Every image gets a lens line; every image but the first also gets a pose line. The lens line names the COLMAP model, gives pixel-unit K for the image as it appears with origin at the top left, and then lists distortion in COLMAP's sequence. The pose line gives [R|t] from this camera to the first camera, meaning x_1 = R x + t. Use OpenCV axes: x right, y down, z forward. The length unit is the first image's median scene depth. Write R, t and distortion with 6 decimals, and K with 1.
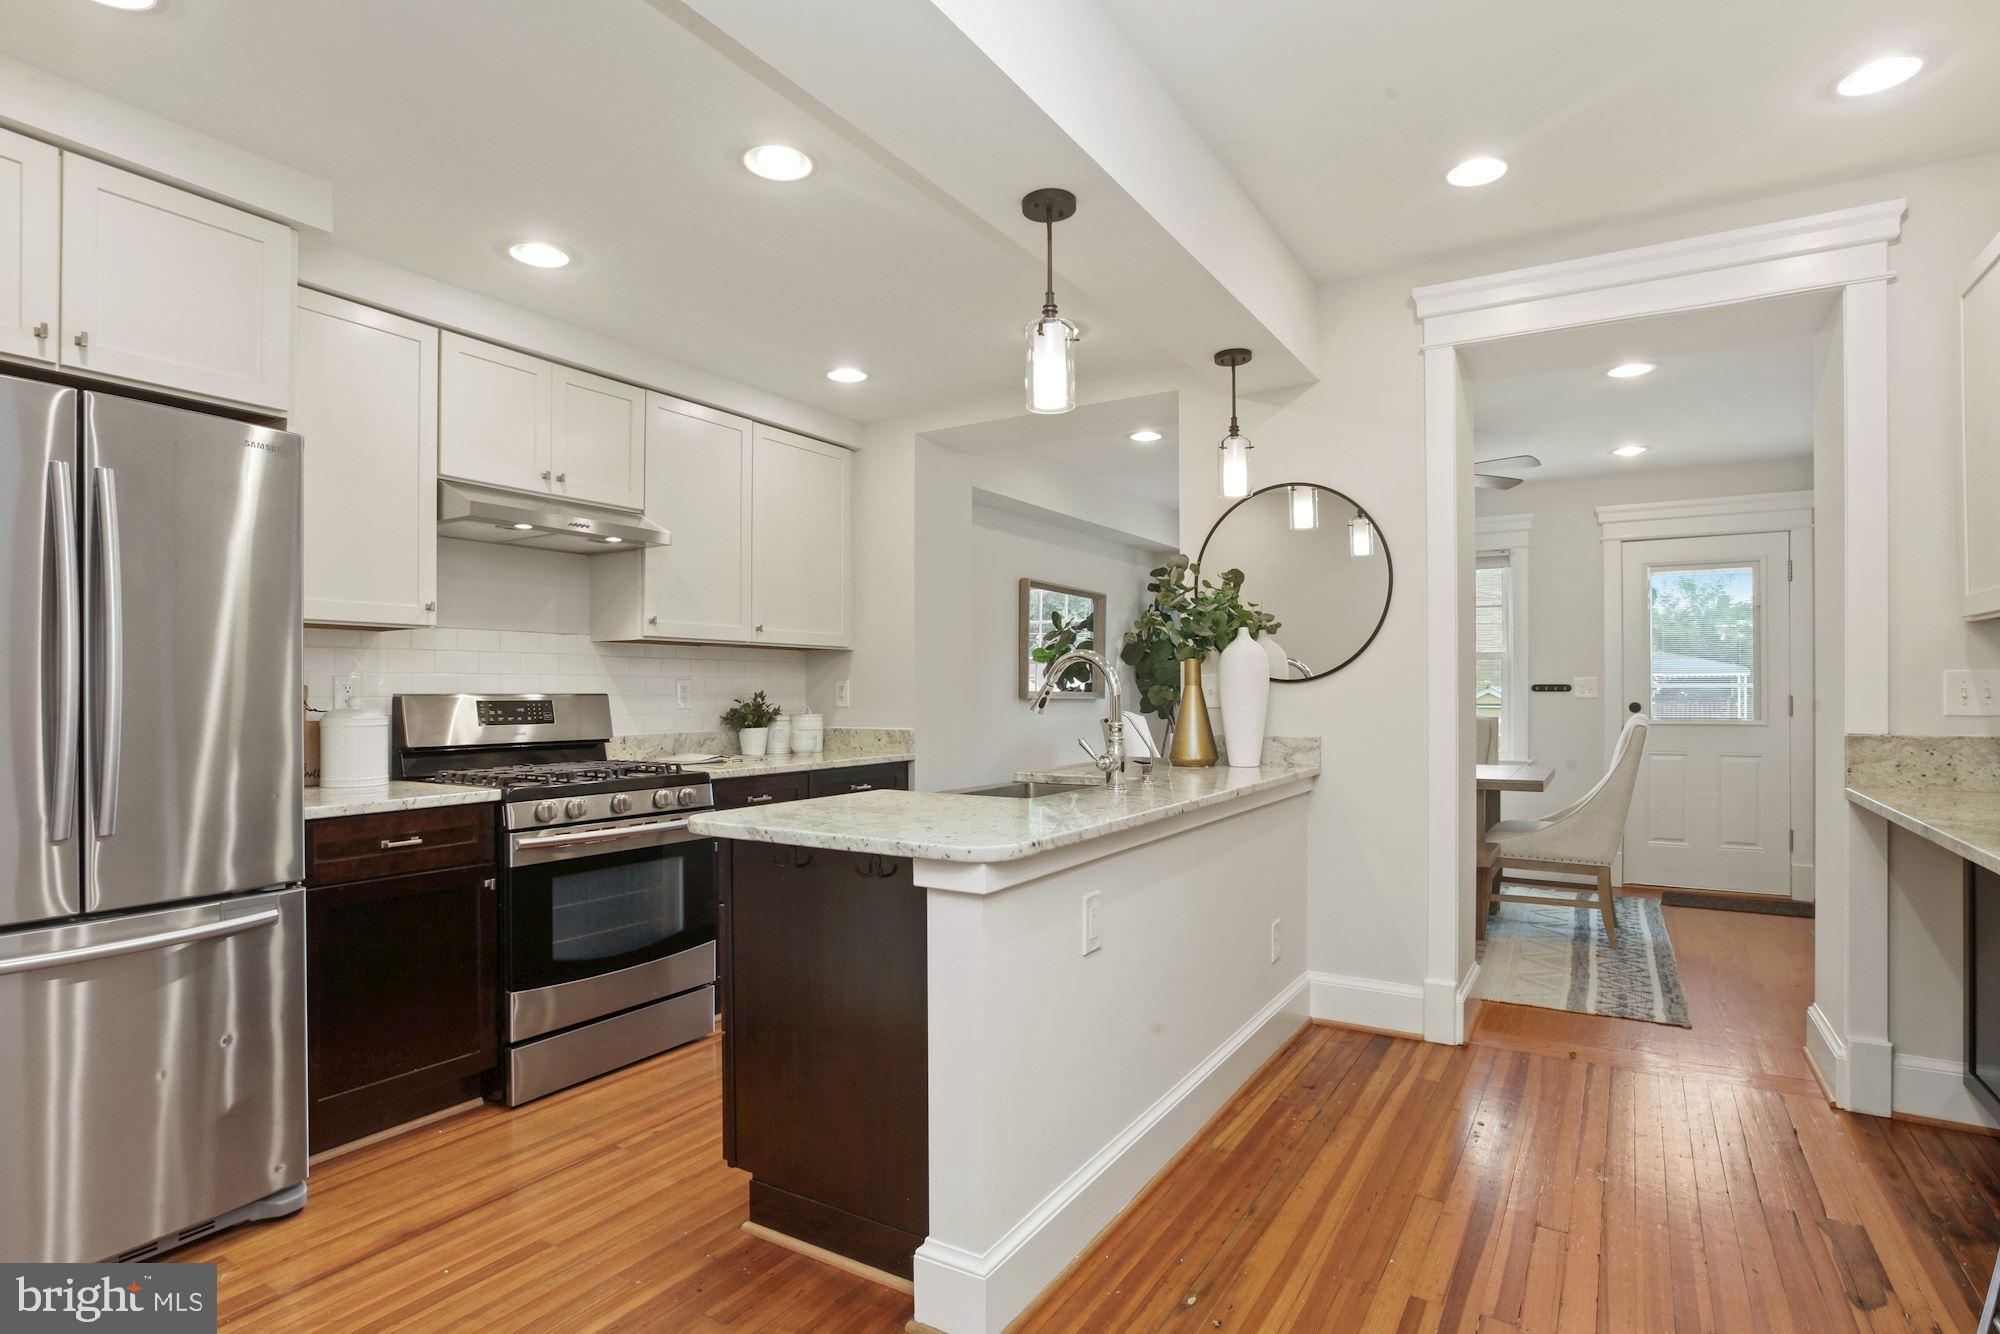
lens RADIAL K [[1022.7, 0, 1005.4], [0, 1022.7, 682.0], [0, 0, 1]] dist [-0.057851, 0.029414]
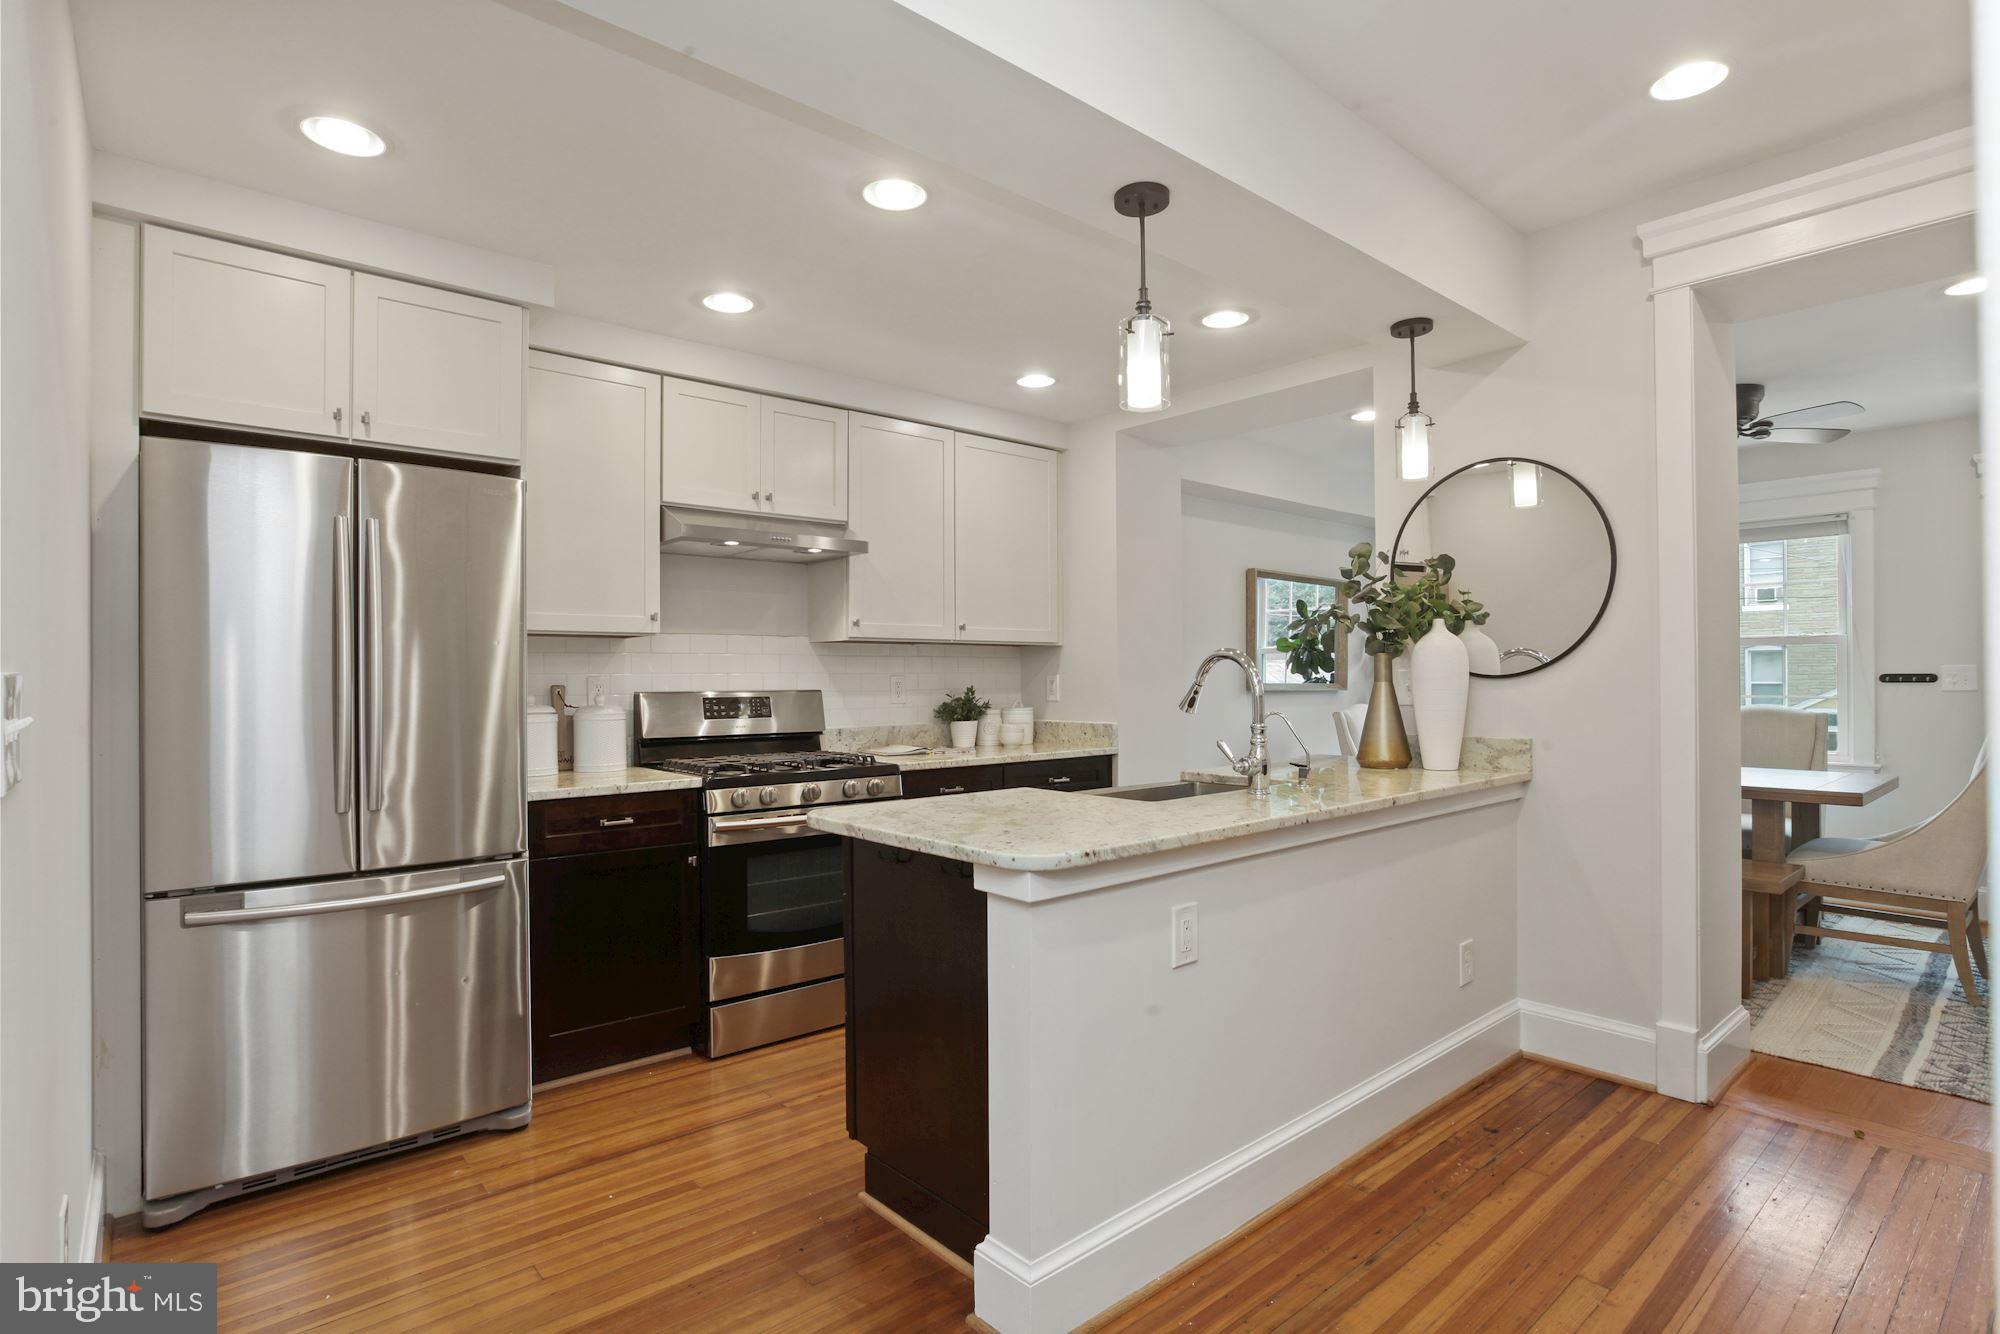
lens RADIAL K [[997.1, 0, 1000.0], [0, 997.1, 667.0], [0, 0, 1]] dist [-0.049689, 0.022753]
pose [[0.953429, -0.006178, -0.301555, 0.140761], [0.005996, 0.999981, -0.001528, -0.012548], [0.301559, -0.000351, 0.953447, 0.033769]]
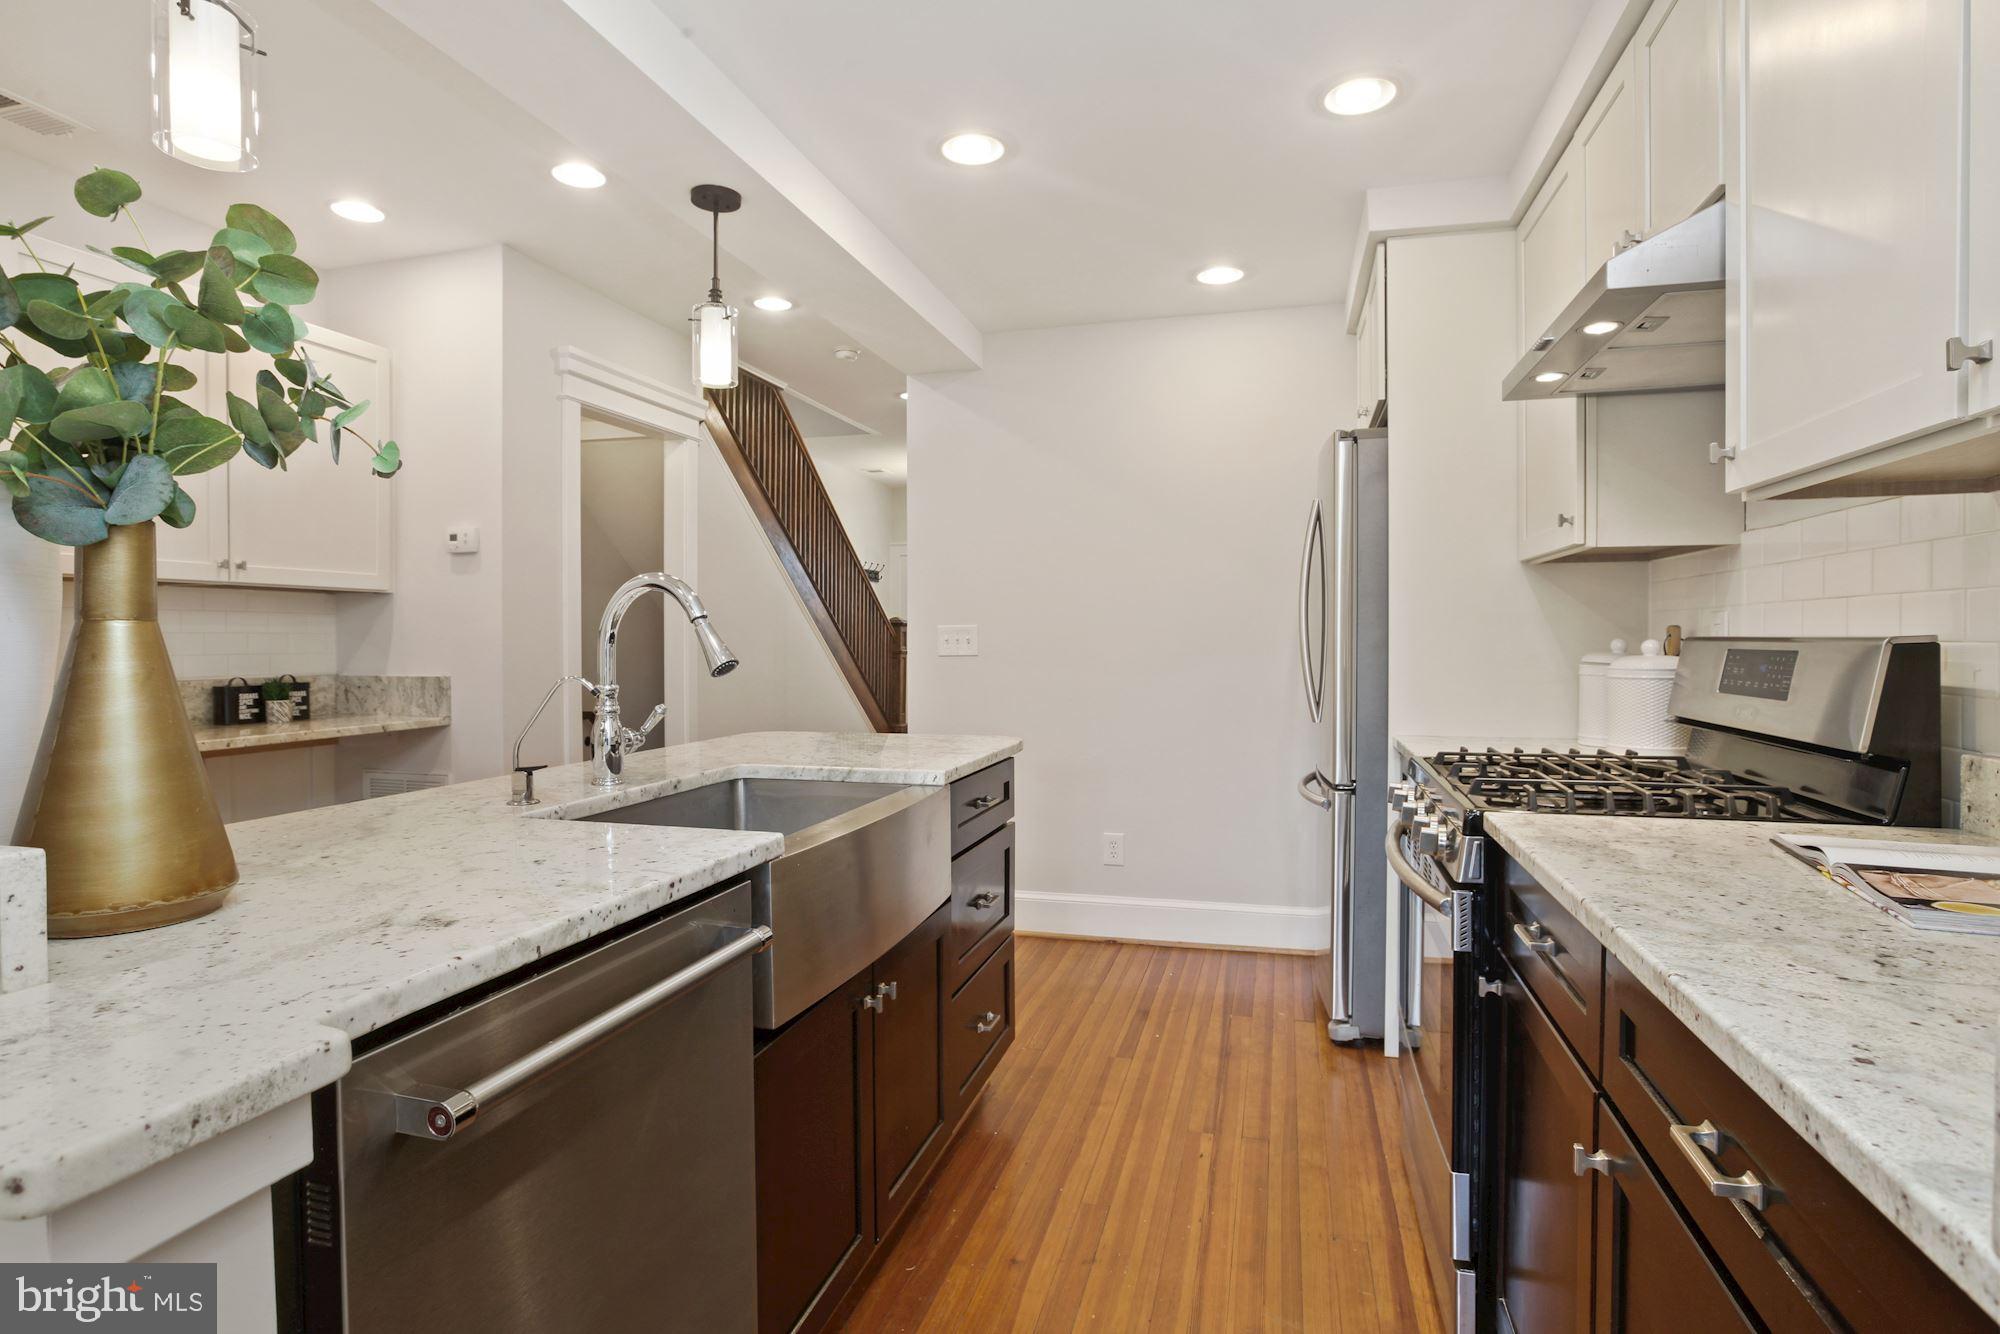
lens RADIAL K [[998.2, 0, 1006.8], [0, 998.2, 623.0], [0, 0, 1]] dist [-0.001381, -0.000098]
pose [[-0.960307, -0.001569, -0.278942, 0.031441], [0.007654, 0.999459, -0.031972, 0.027581], [0.278841, -0.032838, -0.959776, 1.504956]]
